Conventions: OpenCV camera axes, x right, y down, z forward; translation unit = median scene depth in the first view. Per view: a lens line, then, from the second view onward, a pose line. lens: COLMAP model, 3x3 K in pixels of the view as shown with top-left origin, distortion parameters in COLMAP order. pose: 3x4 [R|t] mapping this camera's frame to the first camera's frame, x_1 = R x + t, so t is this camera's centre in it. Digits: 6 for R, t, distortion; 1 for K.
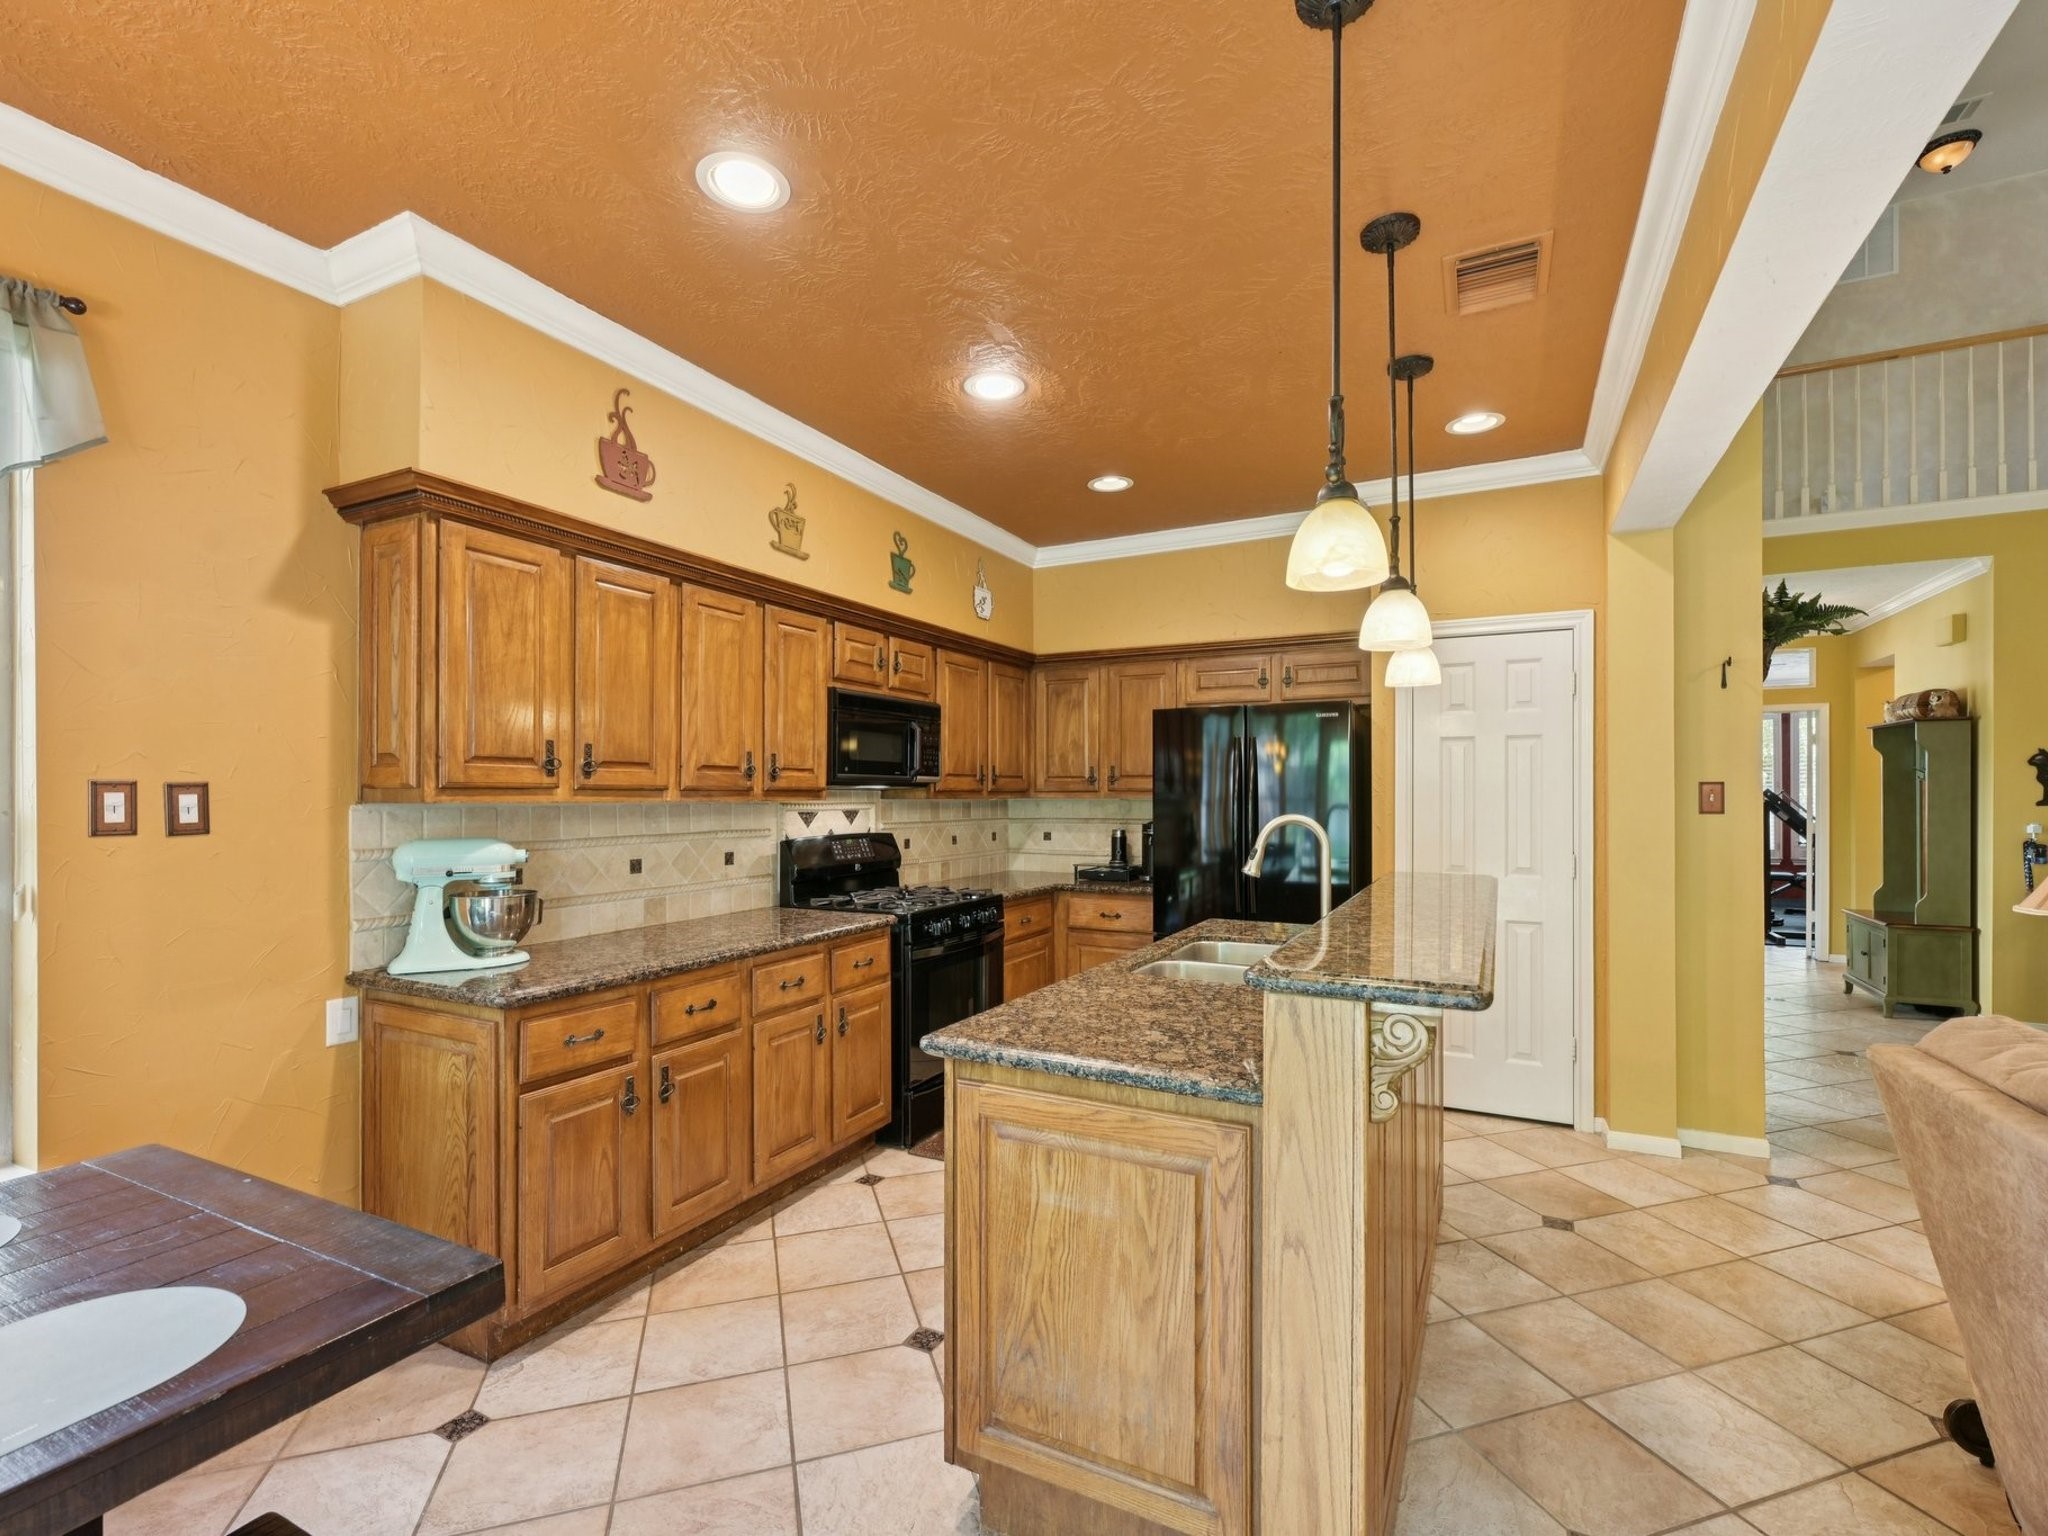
lens RADIAL K [[925.8, 0, 1031.9], [0, 925.8, 792.9], [0, 0, 1]] dist [-0.000755, 0.000118]
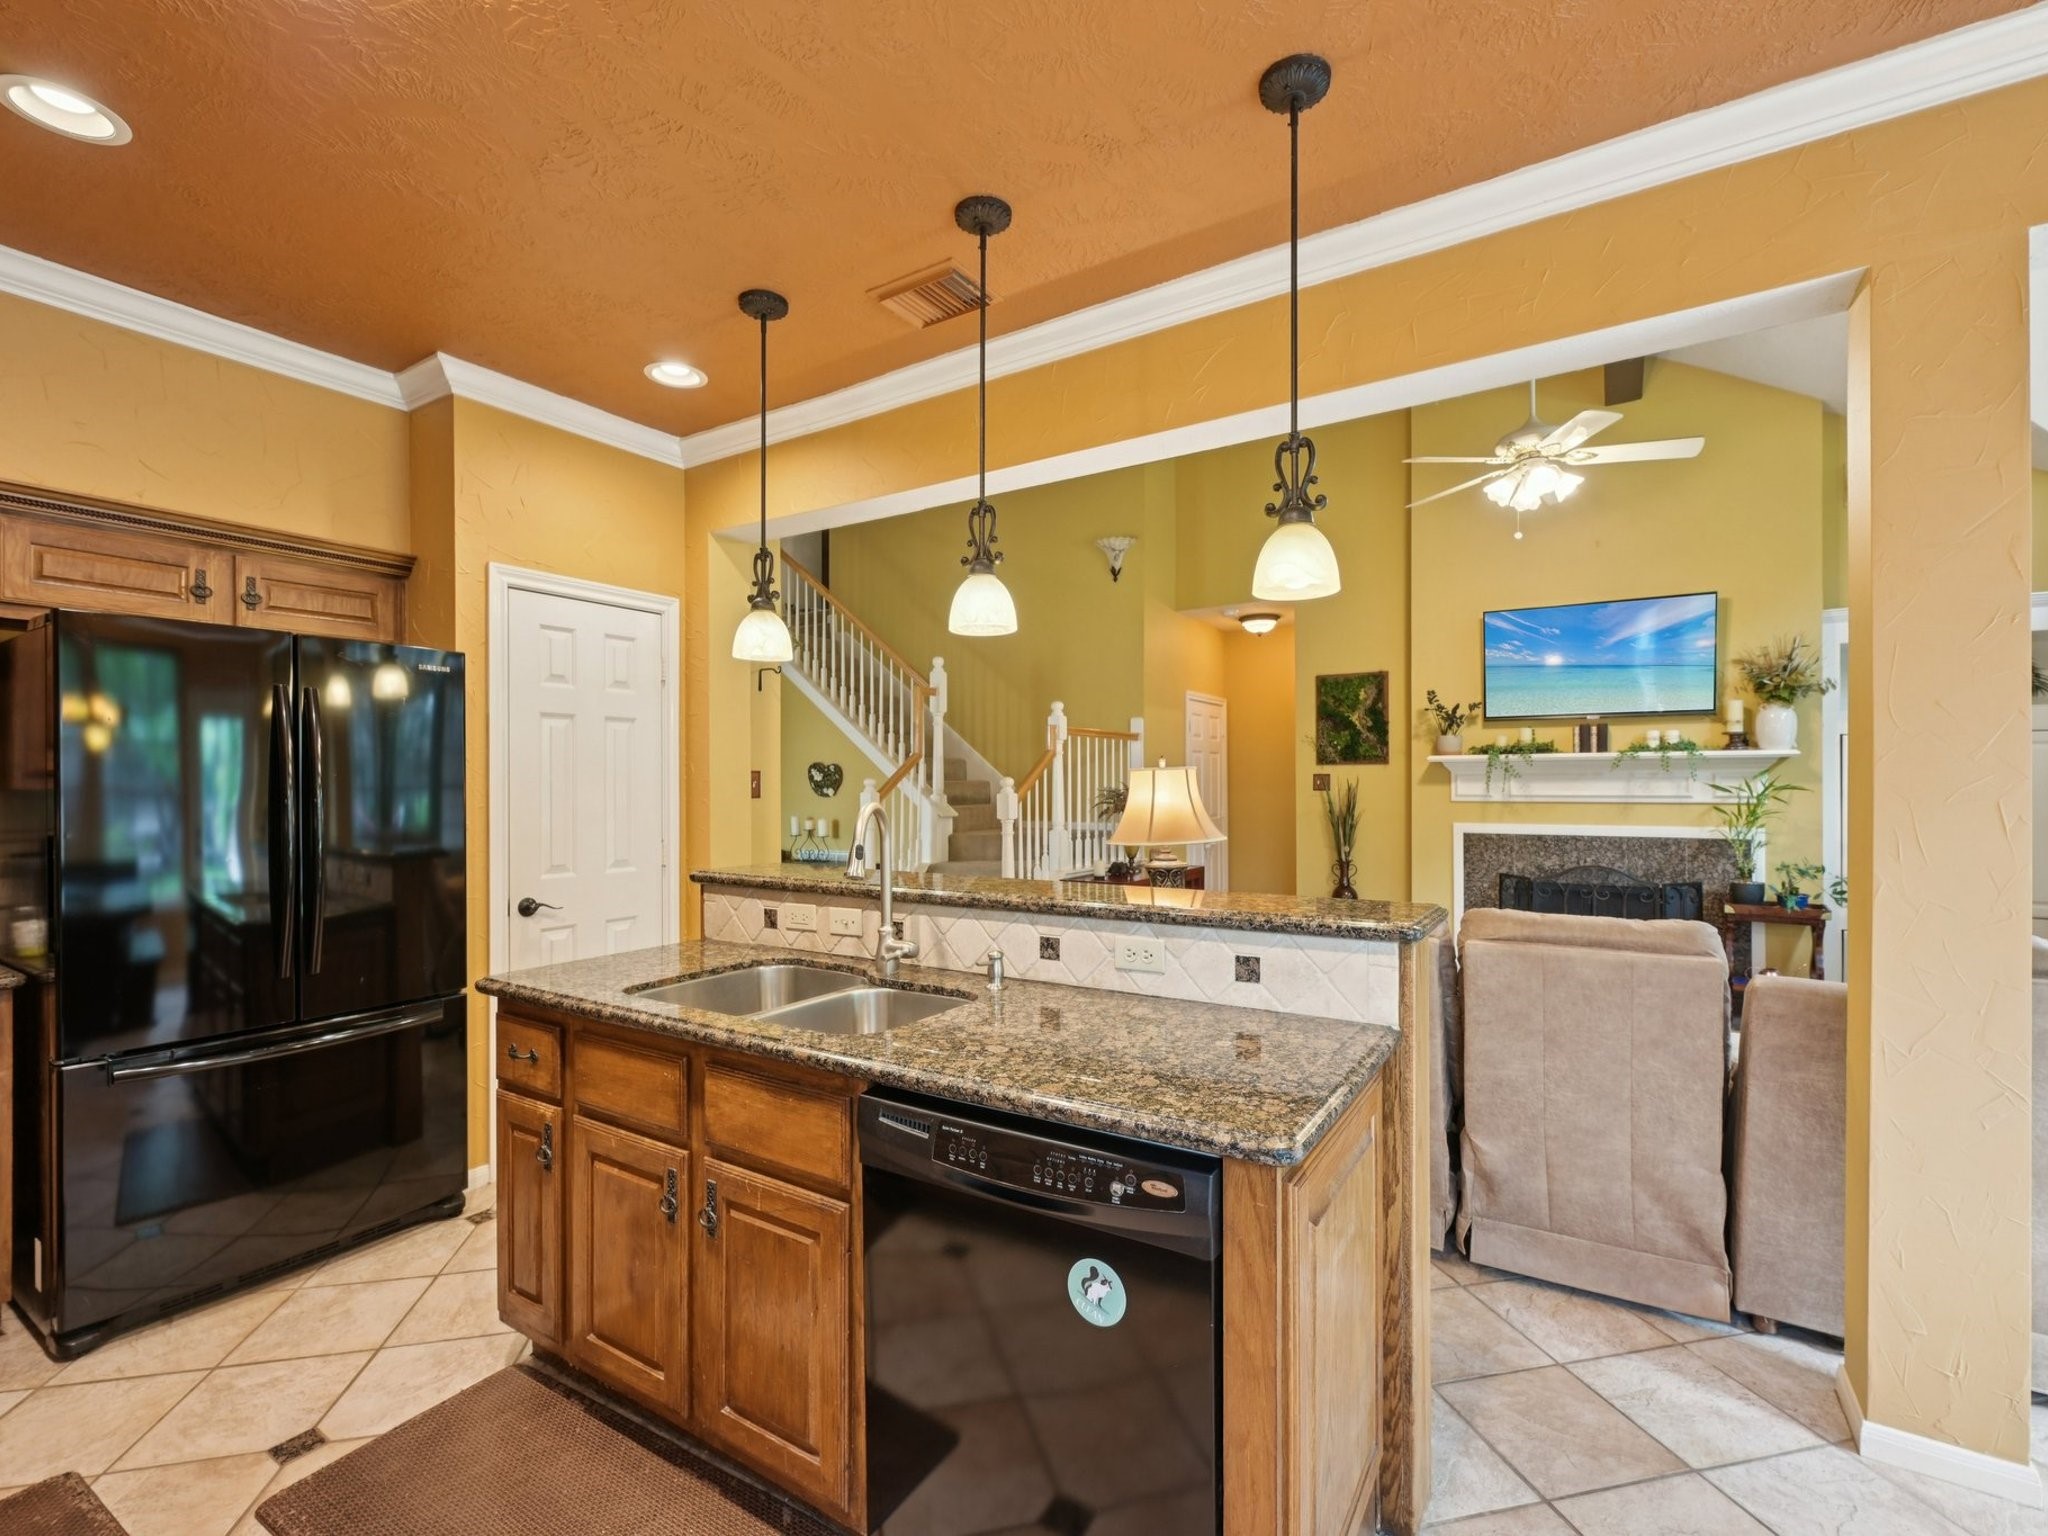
lens RADIAL K [[915.1, 0, 1035.0], [0, 915.1, 781.8], [0, 0, 1]] dist [0.001235, 0.000355]
pose [[0.094621, 0.001397, 0.995512, -0.406565], [0.001175, 0.999998, -0.001515, 0.004945], [-0.995513, 0.001313, 0.094620, 0.586465]]
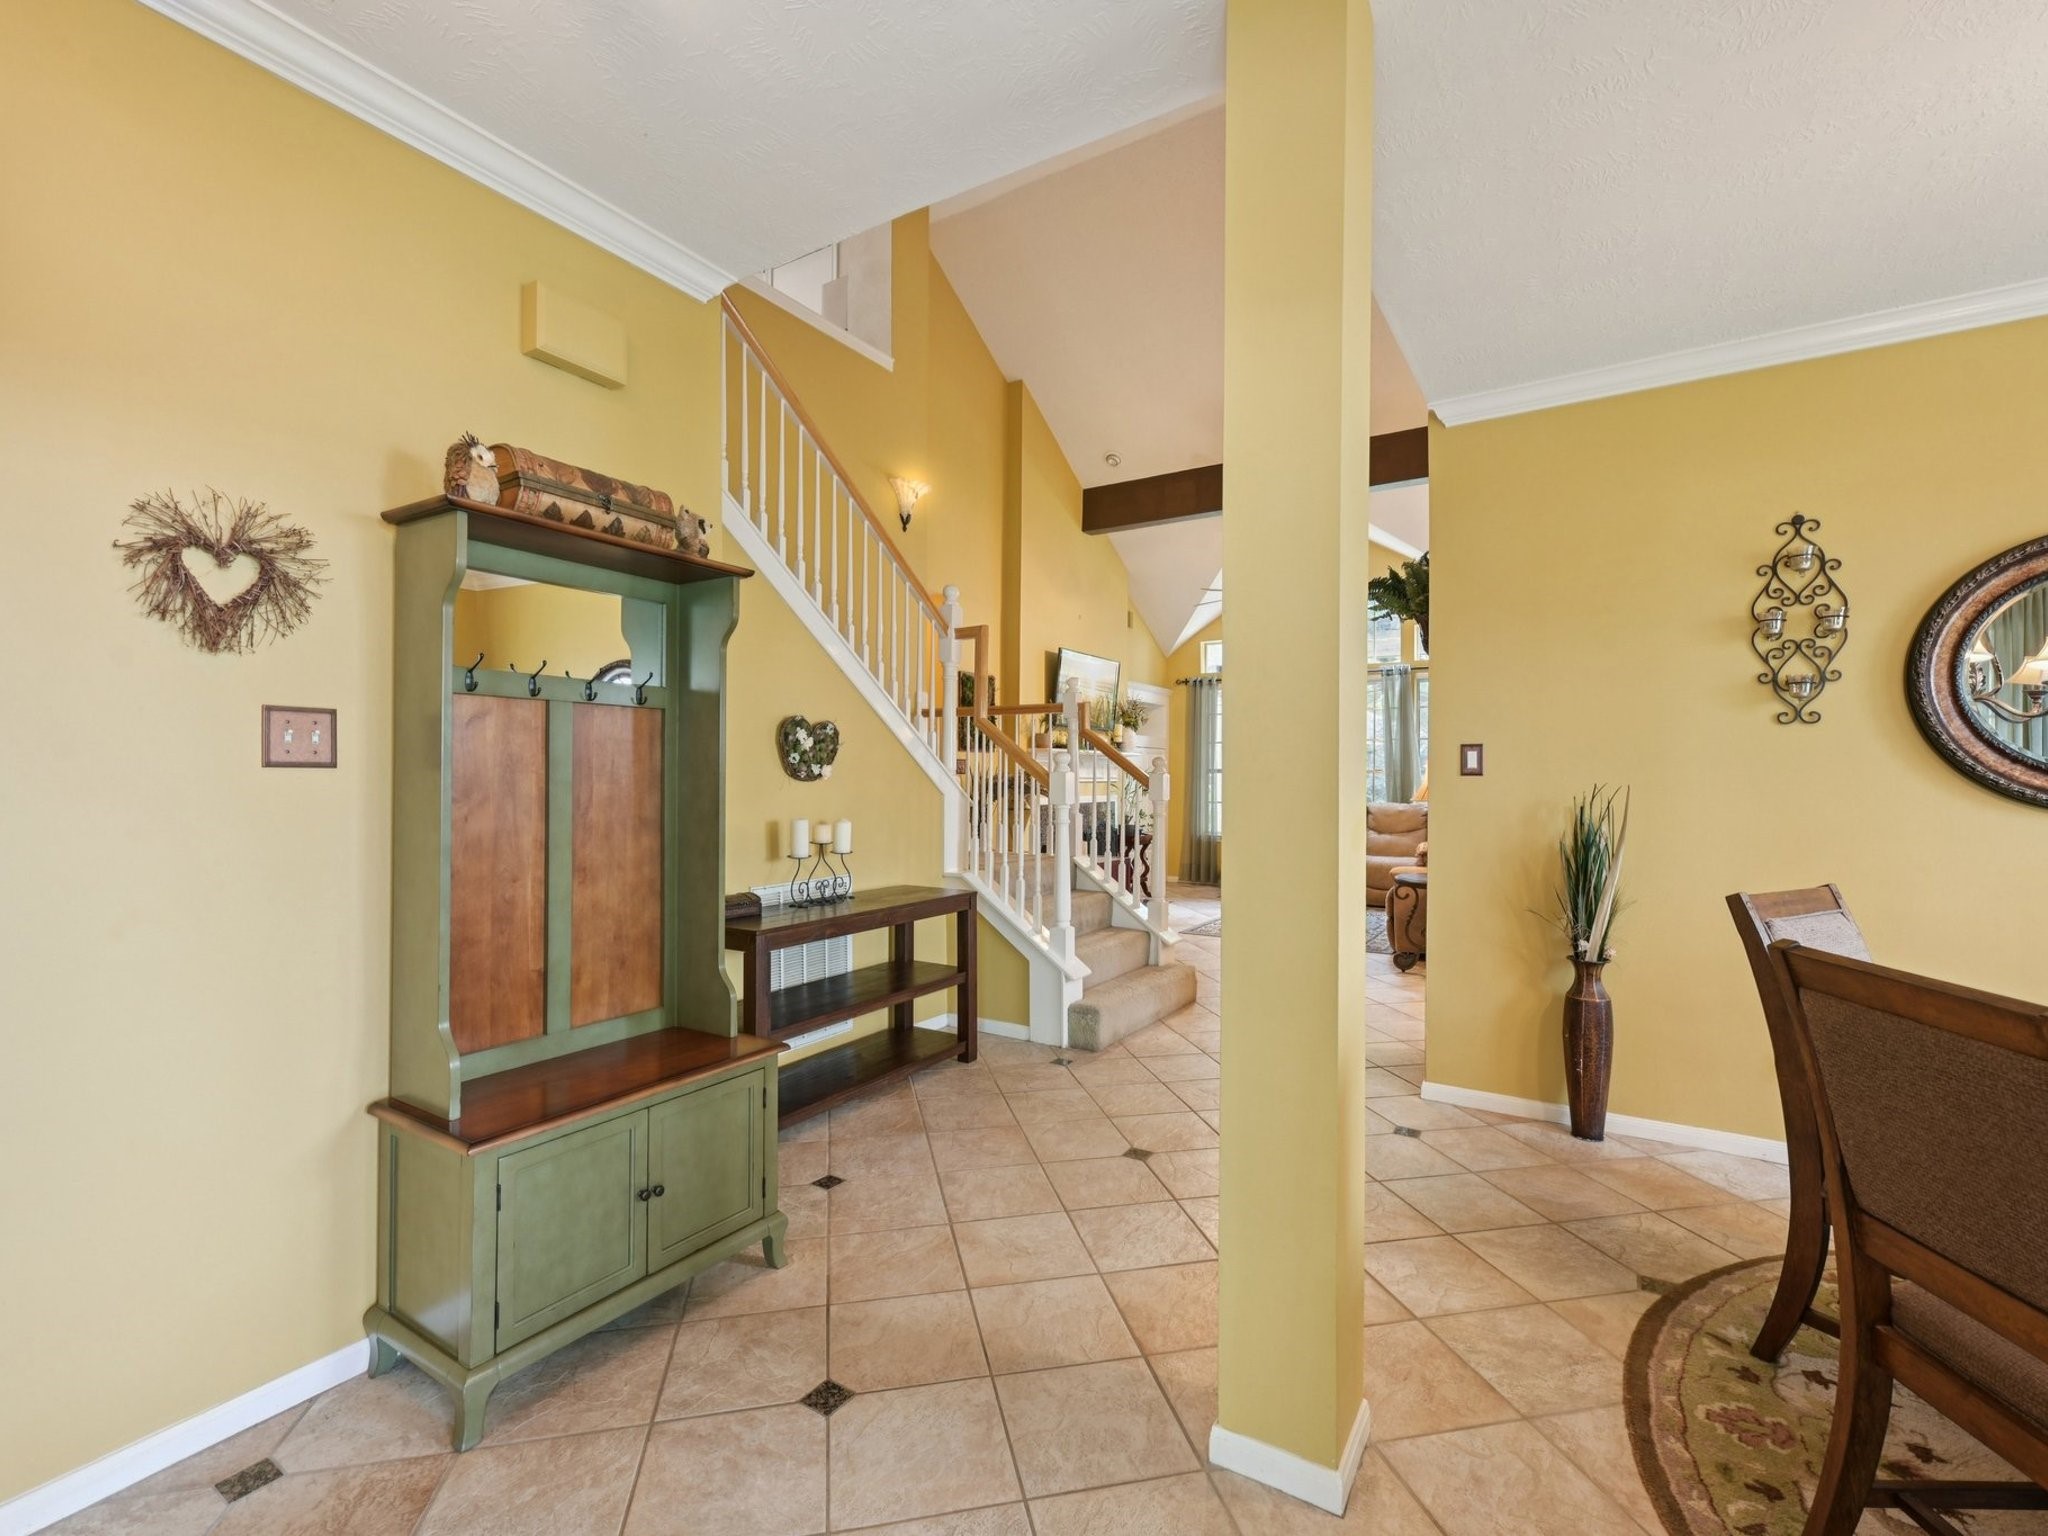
lens RADIAL K [[917.1, 0, 1022.0], [0, 917.1, 761.1], [0, 0, 1]] dist [0.000341, -0.000258]
pose [[-0.994706, -0.002019, 0.102746, 1.317349], [-0.003925, 0.999824, -0.018354, 0.031592], [-0.102691, -0.018660, -0.994538, 2.428578]]
